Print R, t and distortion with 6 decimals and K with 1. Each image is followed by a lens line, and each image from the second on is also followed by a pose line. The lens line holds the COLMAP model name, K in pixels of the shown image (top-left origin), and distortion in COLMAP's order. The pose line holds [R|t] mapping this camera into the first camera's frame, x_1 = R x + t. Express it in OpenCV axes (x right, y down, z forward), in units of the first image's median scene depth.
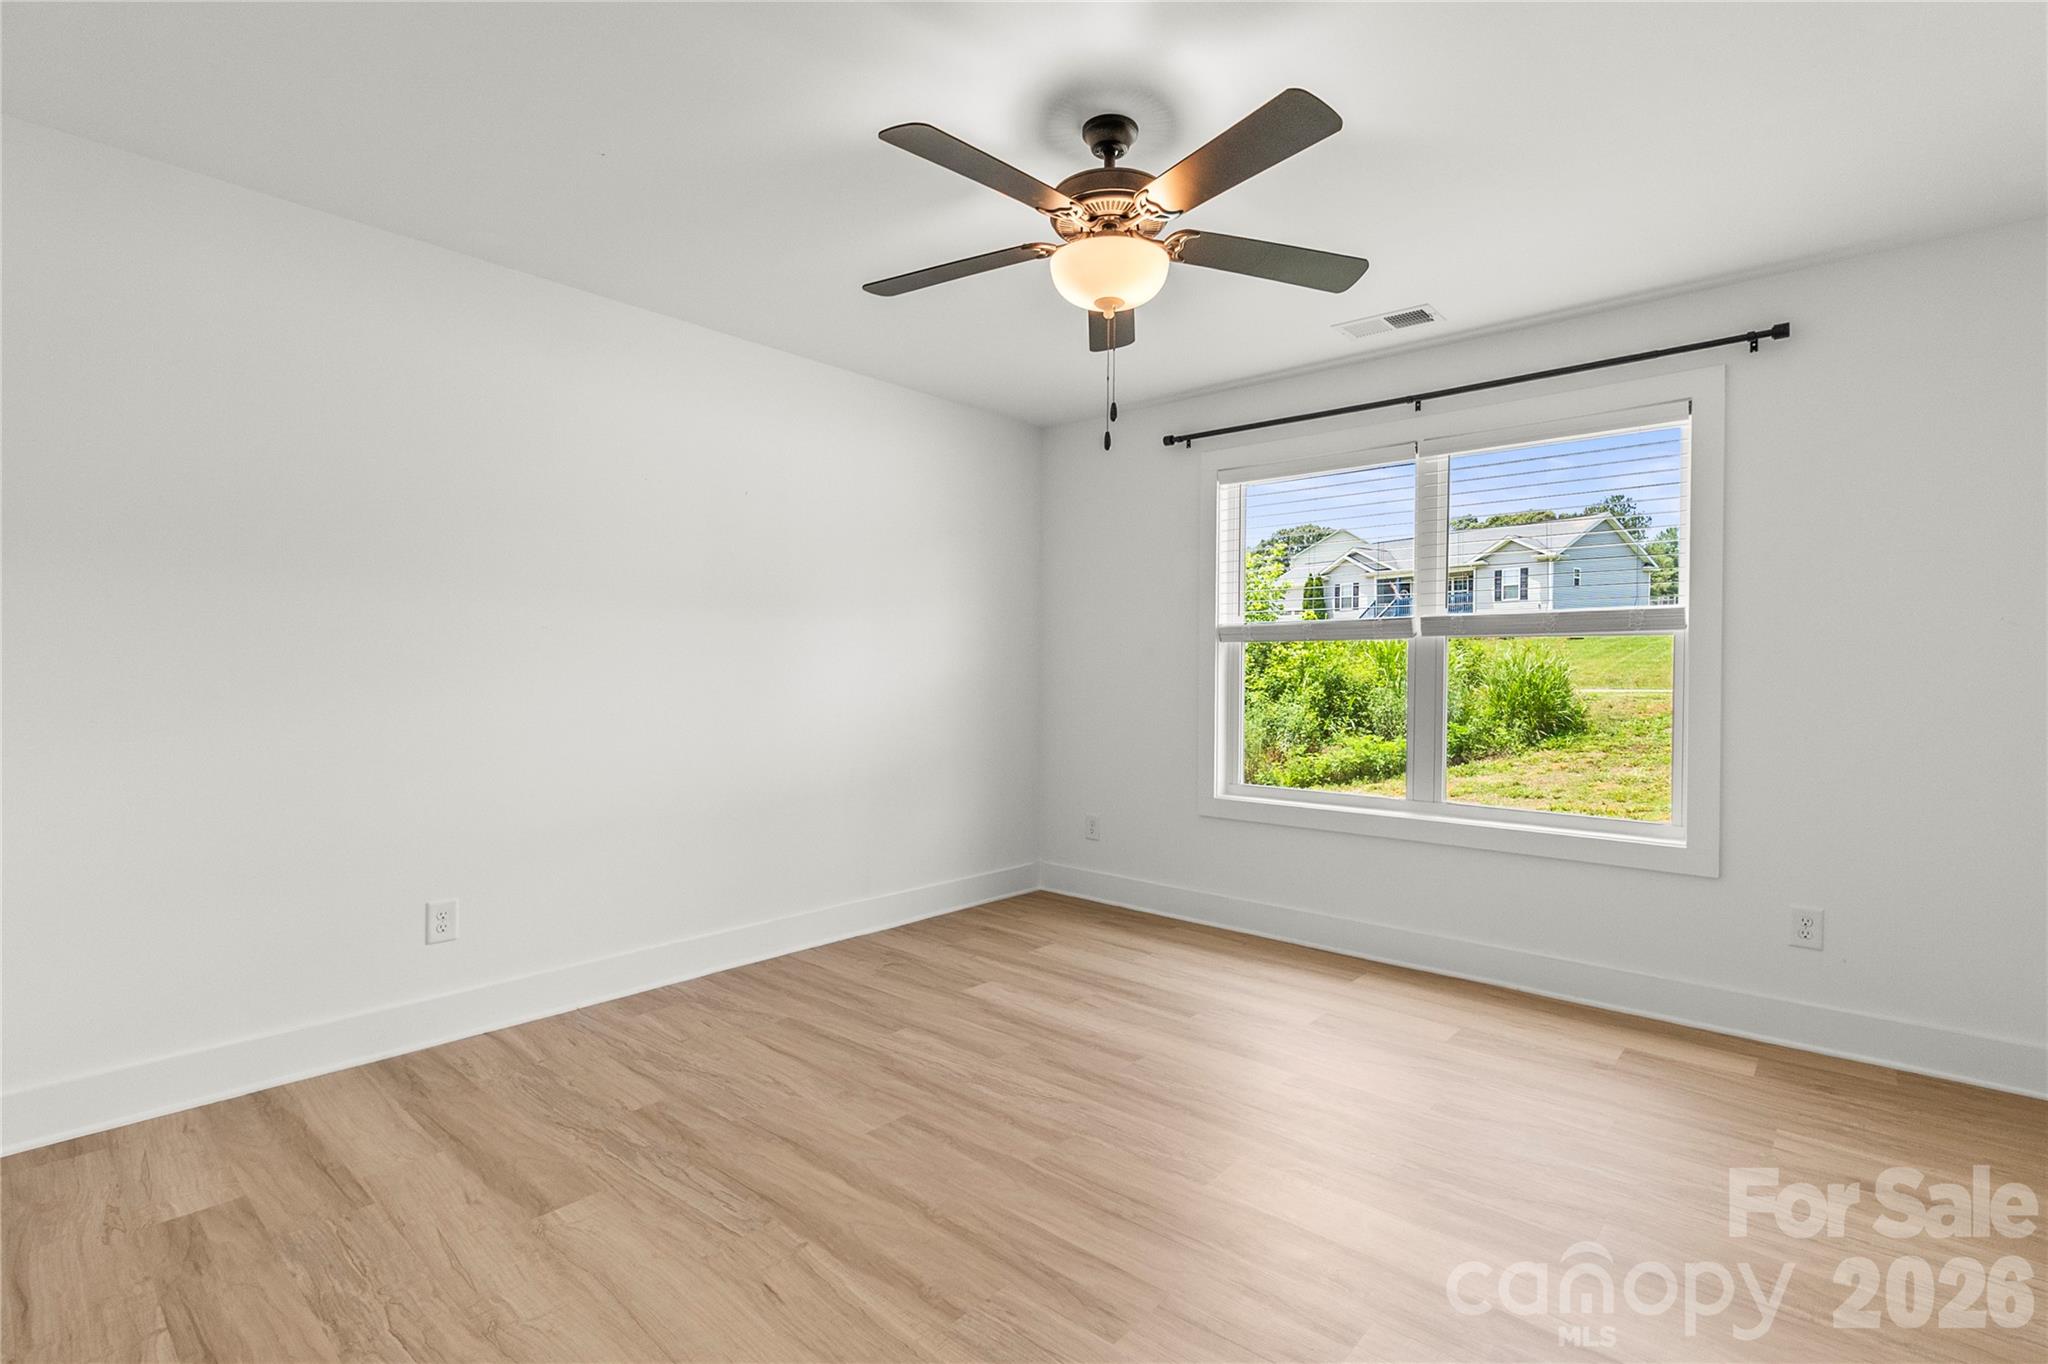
lens RADIAL K [[942.2, 0, 1037.5], [0, 942.2, 672.6], [0, 0, 1]] dist [0.000605, -0.000298]
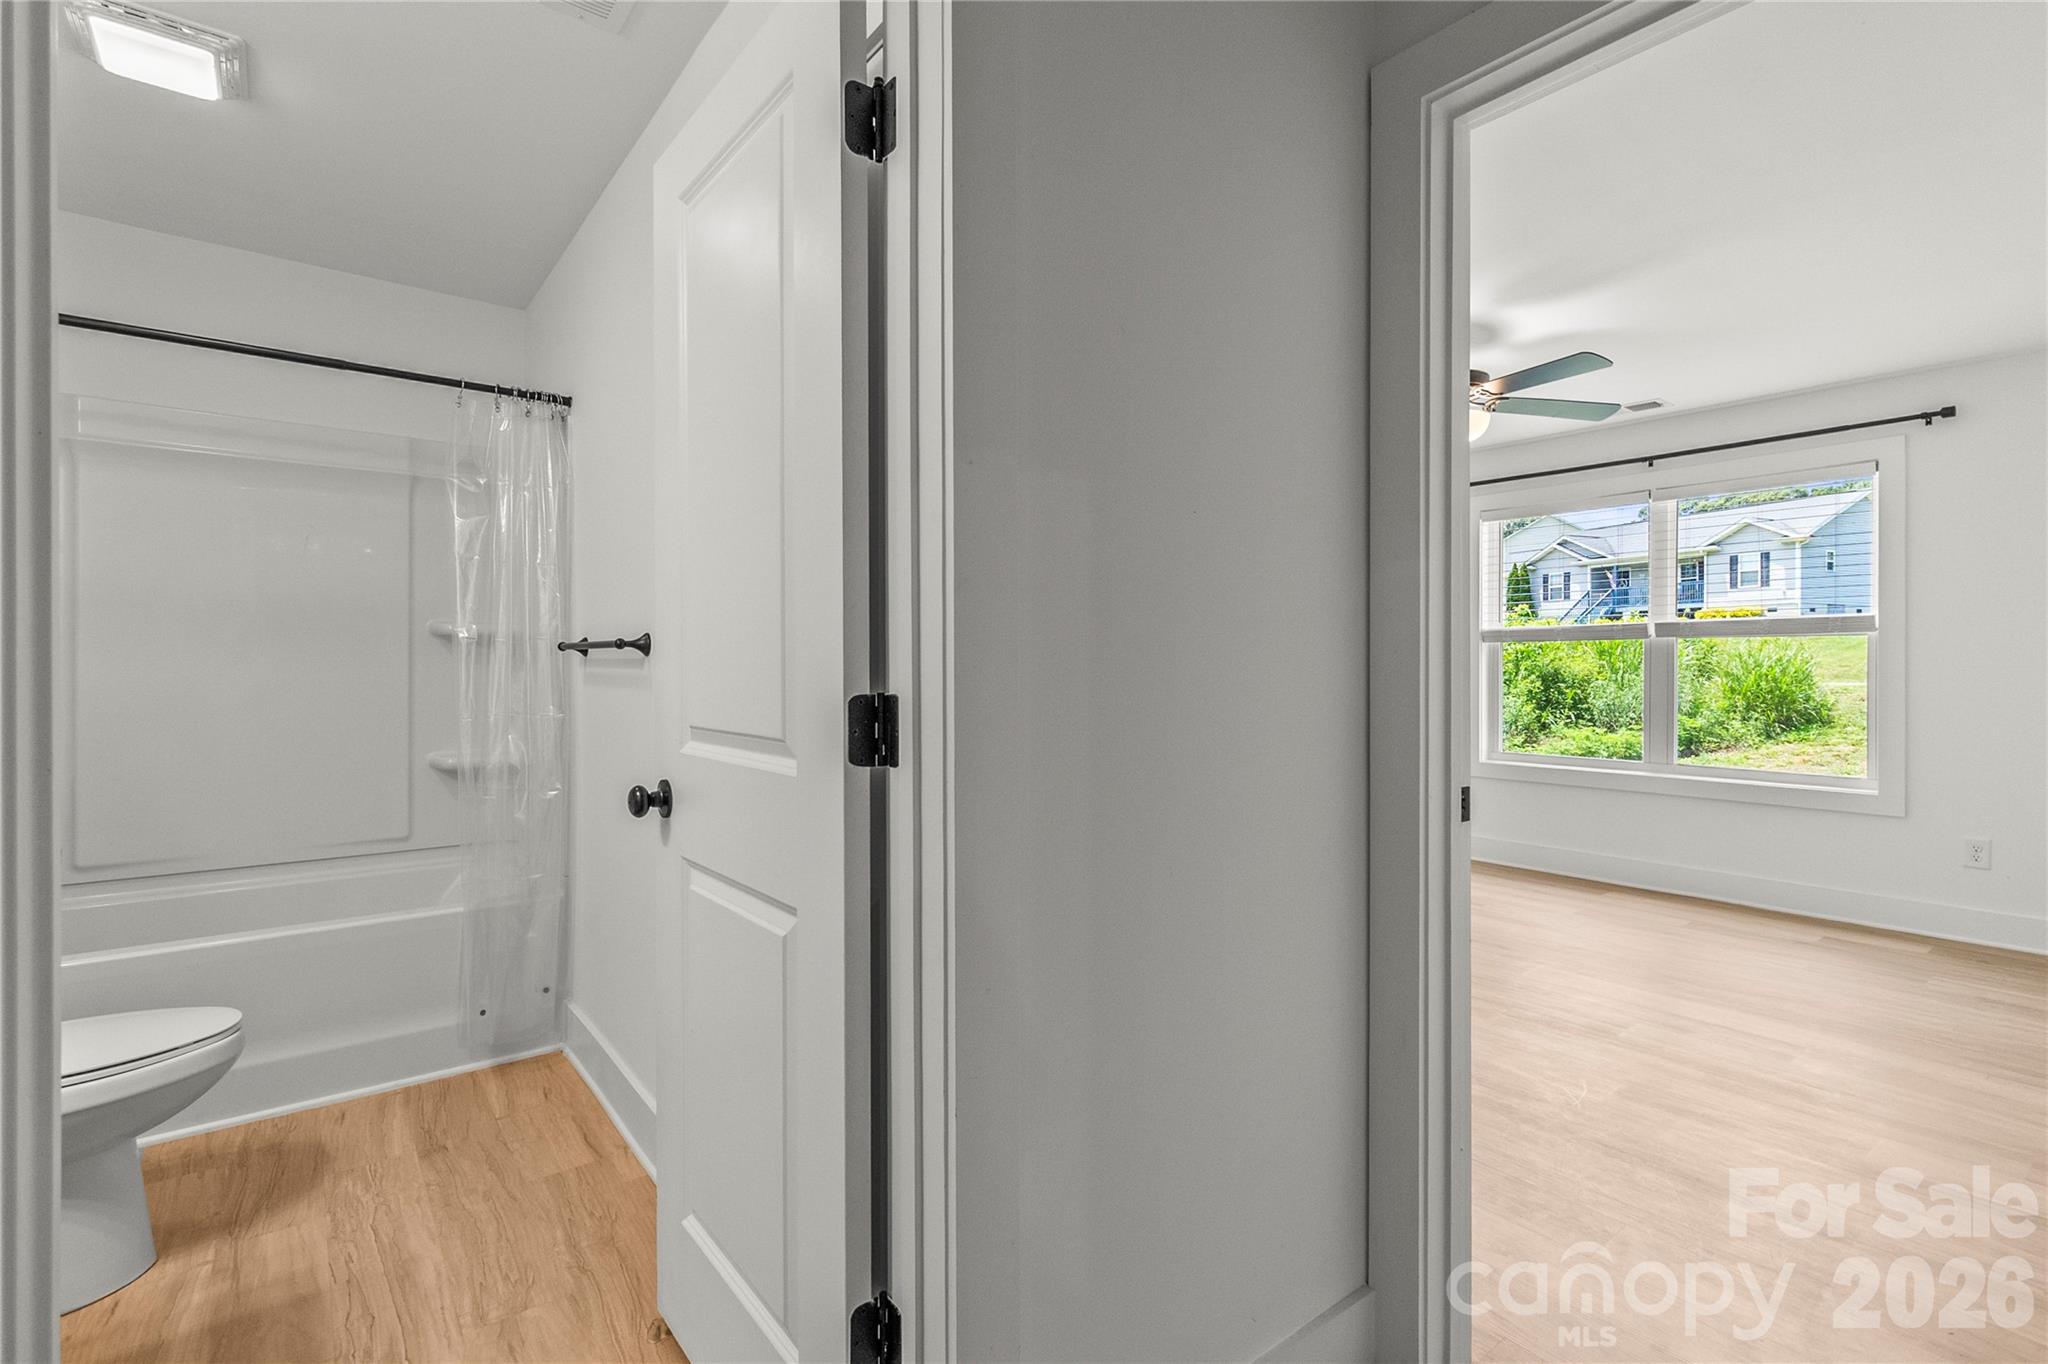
lens RADIAL K [[933.0, 0, 1034.7], [0, 933.0, 661.3], [0, 0, 1]] dist [-0.000101, -0.000316]
pose [[0.981951, -0.006362, -0.189029, -0.053282], [0.004897, 0.999954, -0.008214, 0.000251], [0.189073, 0.007140, 0.981937, -0.119419]]
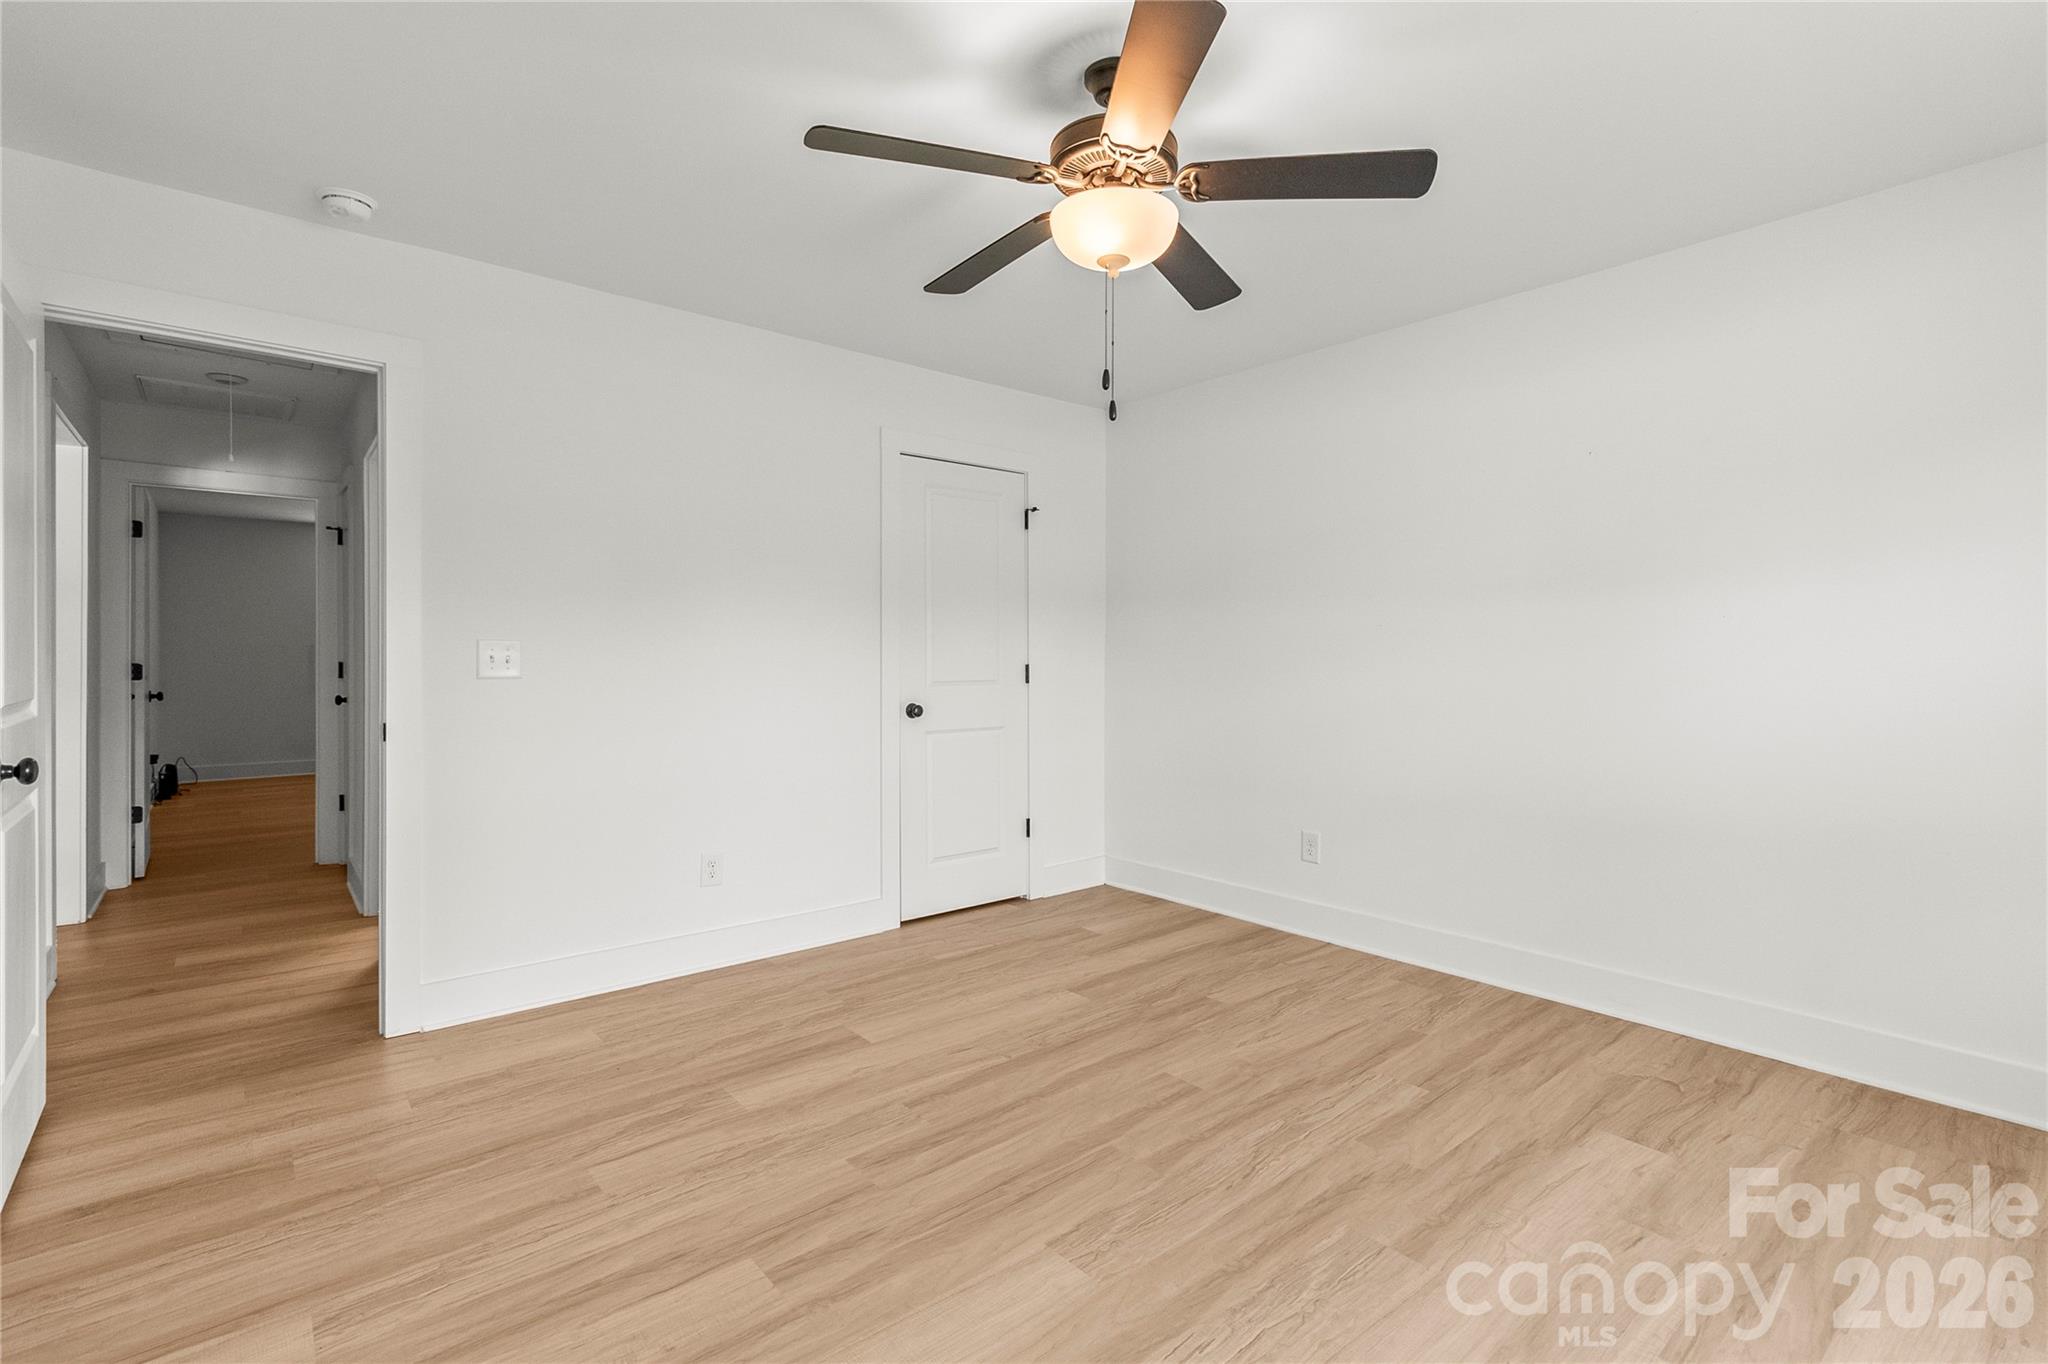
lens RADIAL K [[942.2, 0, 1037.5], [0, 942.2, 672.6], [0, 0, 1]] dist [0.000605, -0.000298]
pose [[-0.141349, 0.009321, -0.989916, 0.155622], [-0.007691, 0.999915, 0.010513, 0.001147], [0.989930, 0.009100, -0.141265, 0.166942]]
